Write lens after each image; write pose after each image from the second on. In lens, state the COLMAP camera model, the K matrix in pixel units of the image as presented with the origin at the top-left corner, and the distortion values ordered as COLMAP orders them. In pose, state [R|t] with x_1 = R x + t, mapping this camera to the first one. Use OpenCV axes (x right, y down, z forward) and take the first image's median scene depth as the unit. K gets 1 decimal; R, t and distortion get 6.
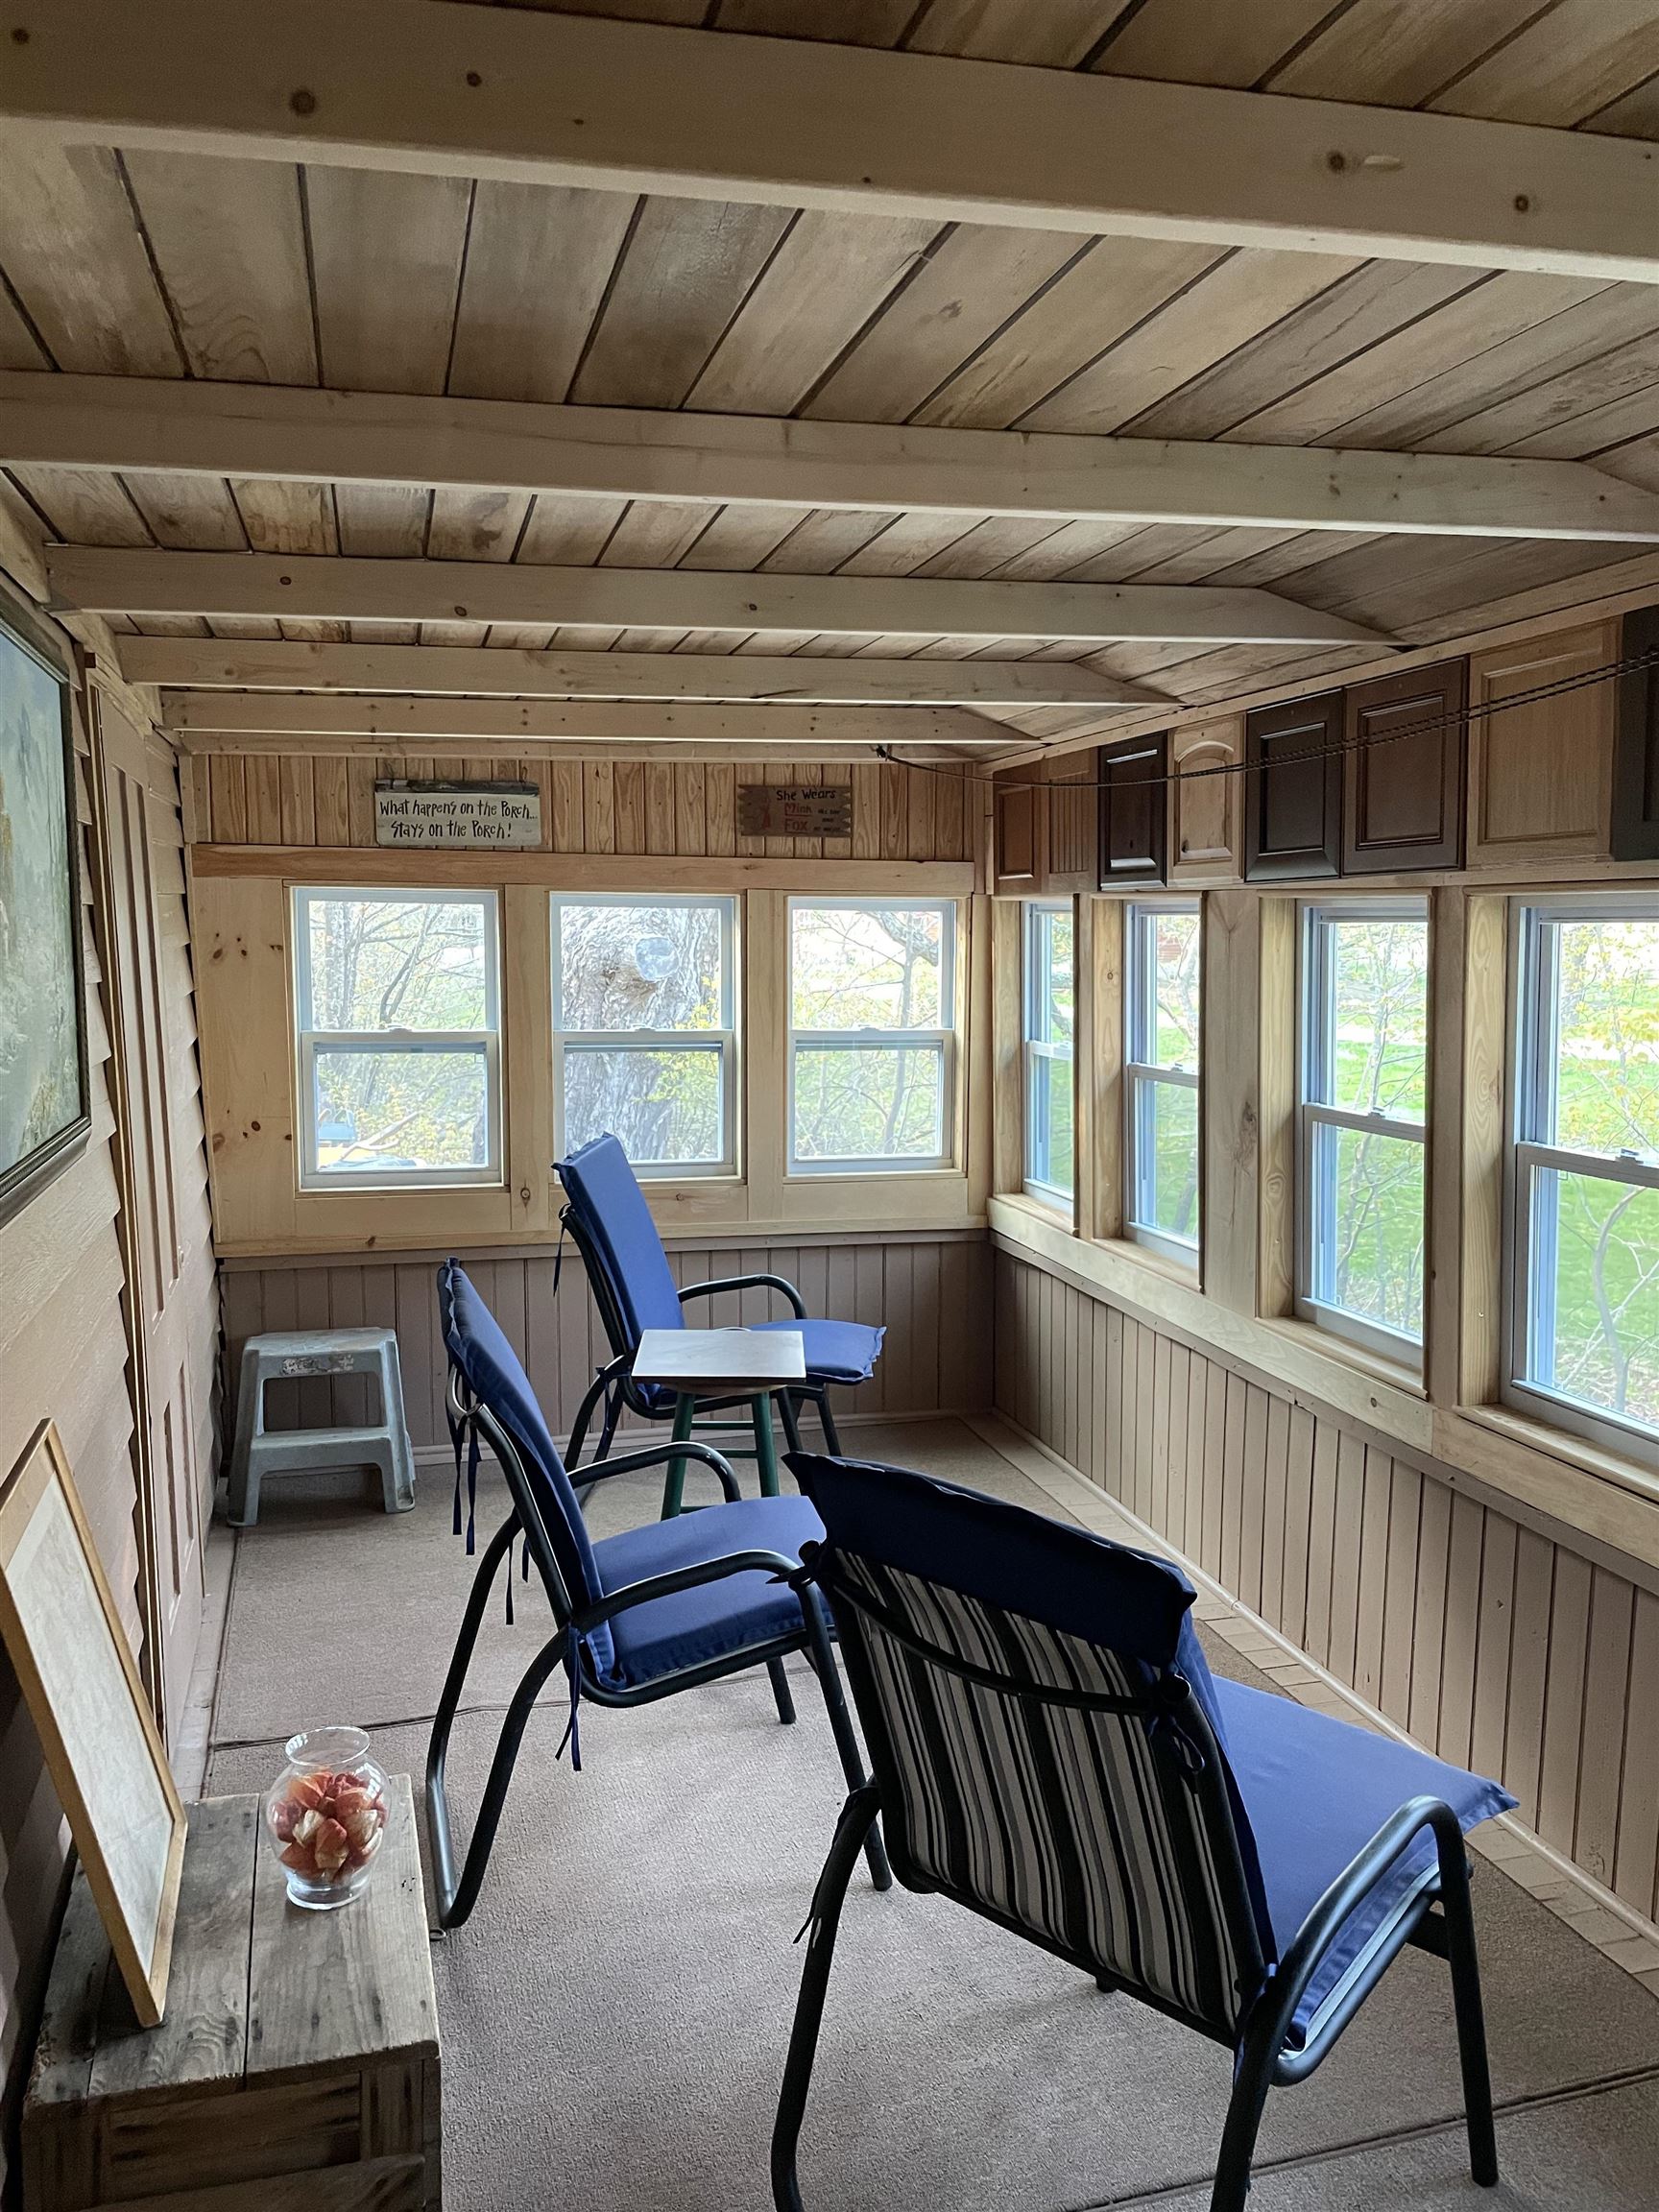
lens RADIAL K [[1688.2, 0, 829.4], [0, 1688.2, 1118.6], [0, 0, 1]] dist [-0.008021, -0.006606]
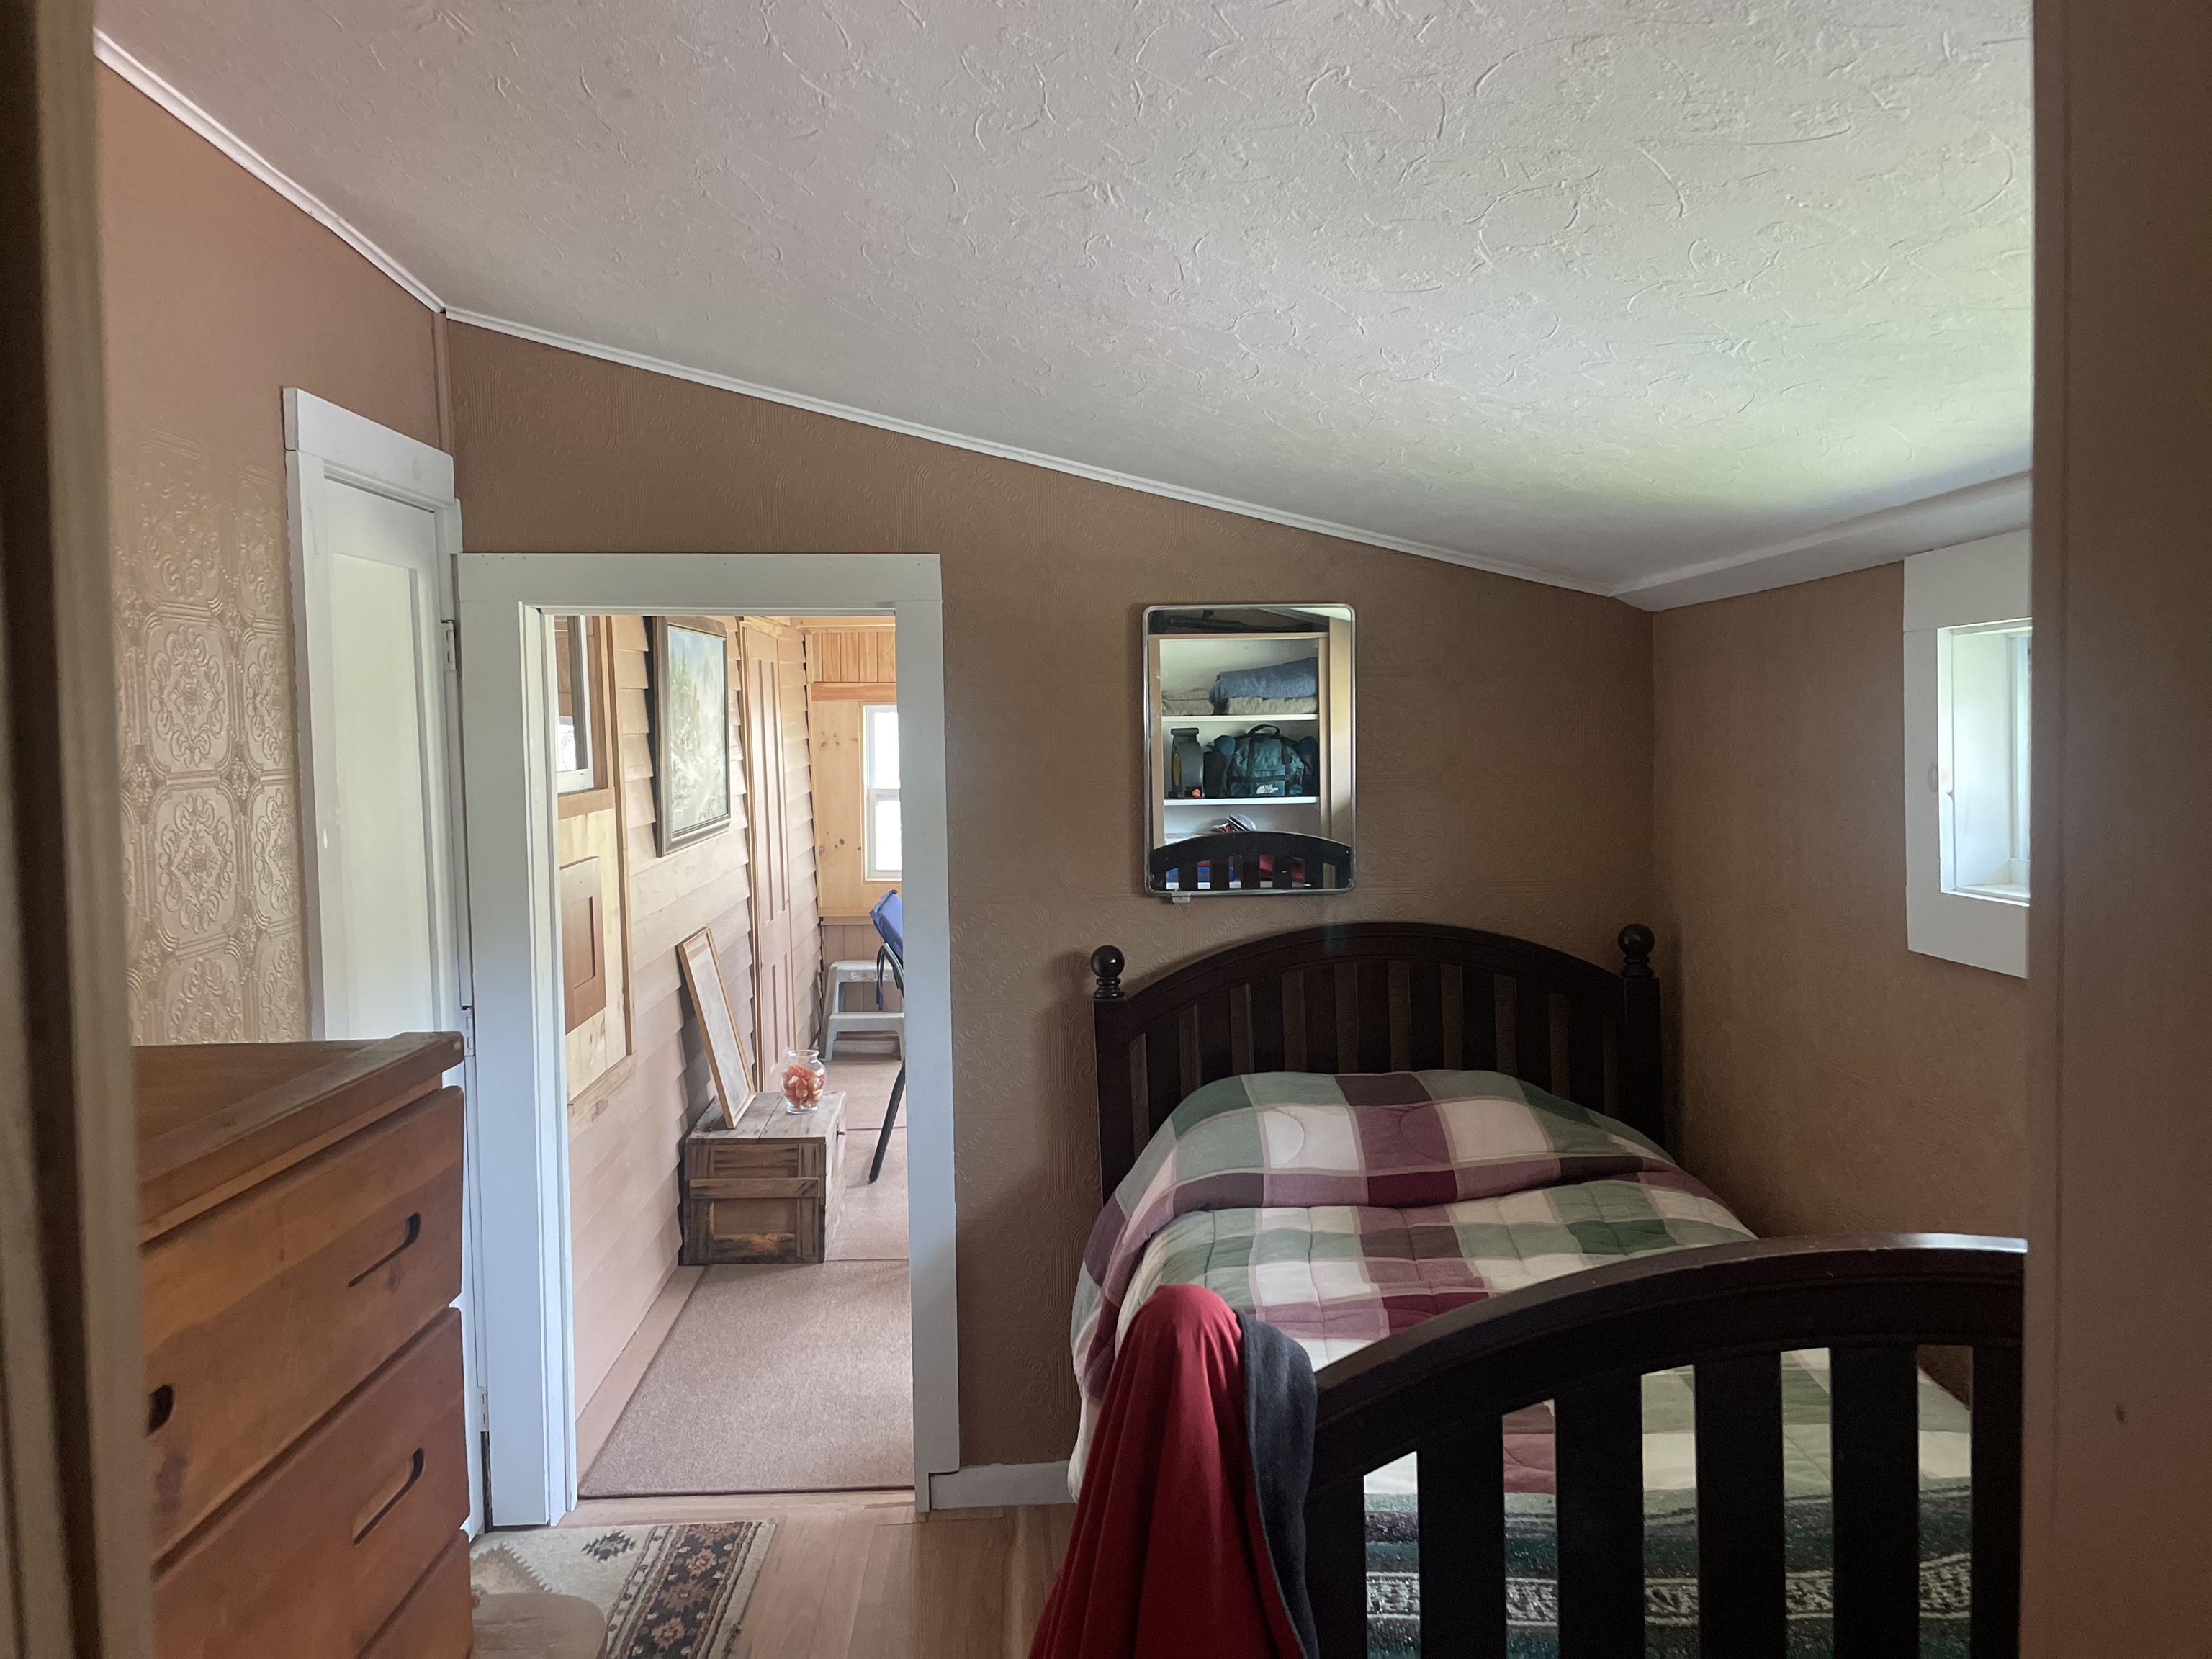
lens RADIAL K [[1688.2, 0, 1106.0], [0, 1688.2, 819.4], [0, 0, 1]] dist [-0.008021, -0.006606]
pose [[0.970148, 0.005486, -0.242451, 0.374764], [-0.017098, 0.998803, -0.045819, 0.060507], [0.241910, 0.048597, 0.969081, -0.679457]]
